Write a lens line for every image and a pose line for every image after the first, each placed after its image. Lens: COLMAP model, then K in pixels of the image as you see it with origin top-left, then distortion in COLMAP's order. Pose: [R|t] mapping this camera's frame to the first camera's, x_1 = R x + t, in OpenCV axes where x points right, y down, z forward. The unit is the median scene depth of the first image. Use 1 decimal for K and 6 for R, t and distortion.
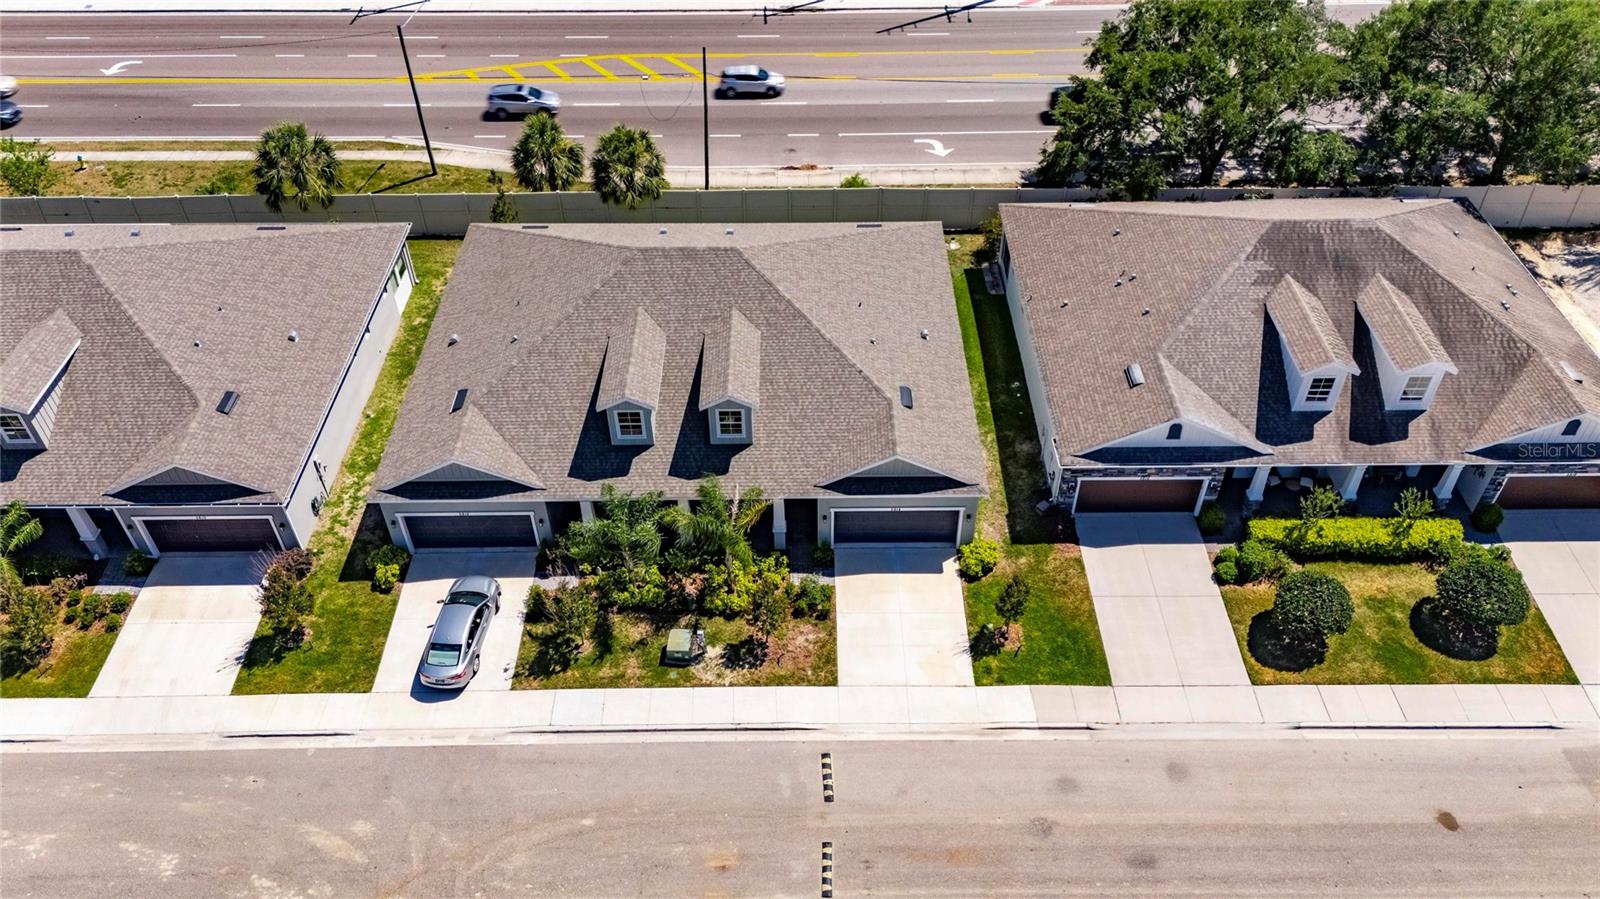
lens RADIAL K [[1180.0, 0, 807.4], [0, 1180.0, 449.3], [0, 0, 1]] dist [0.068404, -0.061722]
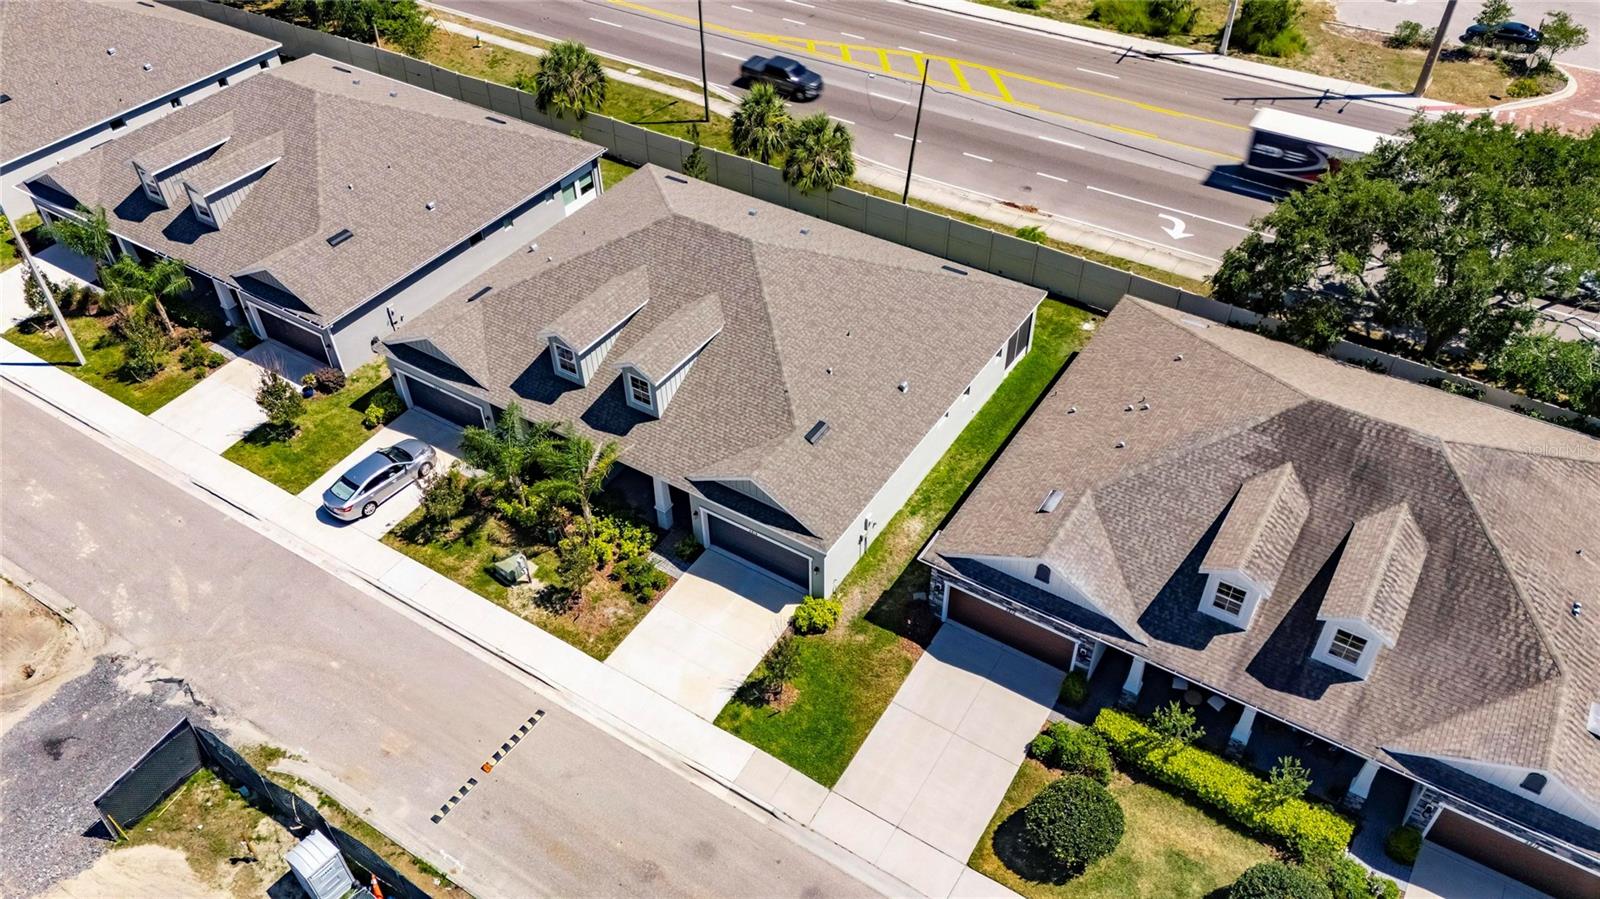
lens RADIAL K [[1180.0, 0, 807.4], [0, 1180.0, 449.3], [0, 0, 1]] dist [0.068404, -0.061722]
pose [[0.838266, 0.358969, -0.410428, 0.495254], [-0.361000, 0.929493, 0.075639, -0.104985], [0.408642, 0.084759, 0.908751, 0.120984]]
